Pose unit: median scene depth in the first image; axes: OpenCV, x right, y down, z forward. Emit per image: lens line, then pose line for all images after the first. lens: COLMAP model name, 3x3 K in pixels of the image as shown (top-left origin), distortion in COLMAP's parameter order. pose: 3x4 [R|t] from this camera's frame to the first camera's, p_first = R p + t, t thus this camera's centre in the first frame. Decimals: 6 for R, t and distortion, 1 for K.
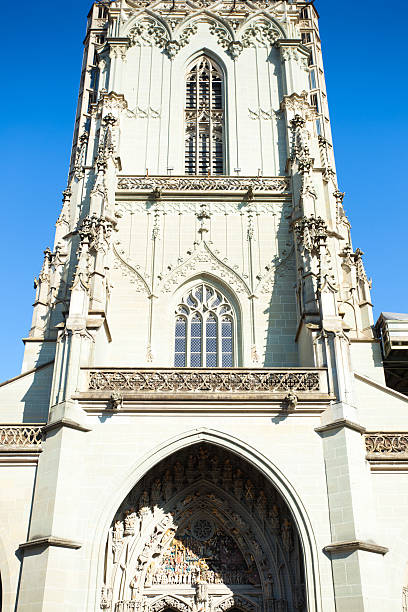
lens RADIAL K [[659.3, 0, 217.2], [0, 659.3, 307.5], [0, 0, 1]] dist [-0.003588, 0.000739]
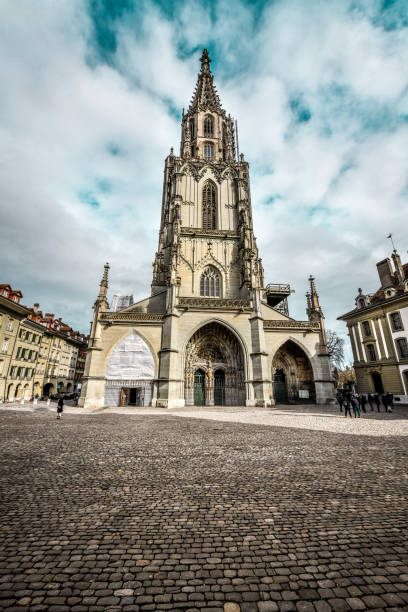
lens RADIAL K [[242.5, 0, 204.0], [0, 242.5, 306.0], [0, 0, 1]] dist [-0.014972, 0.000034]
pose [[0.995919, 0.038619, 0.081576, -0.130813], [-0.052635, 0.982739, 0.177353, -0.059903], [-0.073318, -0.180922, 0.980761, -0.111732]]
